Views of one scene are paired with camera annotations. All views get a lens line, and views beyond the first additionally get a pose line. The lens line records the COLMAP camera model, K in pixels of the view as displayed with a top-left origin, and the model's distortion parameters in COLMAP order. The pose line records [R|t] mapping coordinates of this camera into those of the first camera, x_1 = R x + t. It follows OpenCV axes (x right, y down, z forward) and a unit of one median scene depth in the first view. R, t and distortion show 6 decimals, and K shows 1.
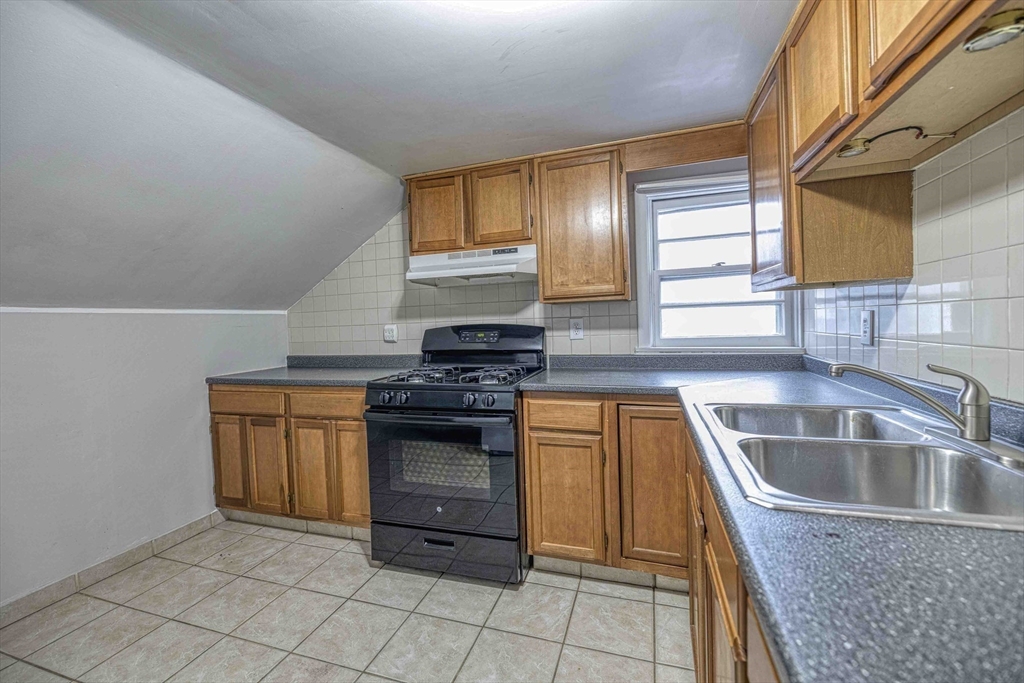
lens RADIAL K [[428.9, 0, 506.7], [0, 428.9, 335.9], [0, 0, 1]] dist [-0.001608, -0.000386]
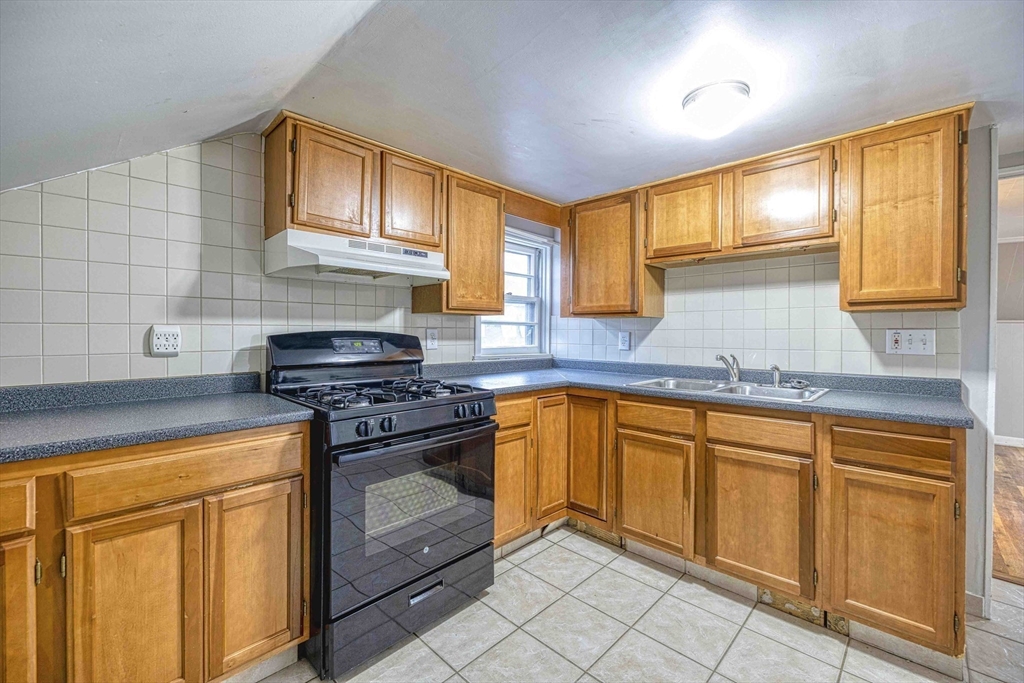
lens RADIAL K [[428.9, 0, 508.9], [0, 428.9, 338.2], [0, 0, 1]] dist [-0.001608, -0.000386]
pose [[0.432532, 0.023487, 0.901312, -0.740151], [0.007306, 0.999537, -0.029553, 0.014322], [-0.901589, 0.019368, 0.432160, 0.419076]]
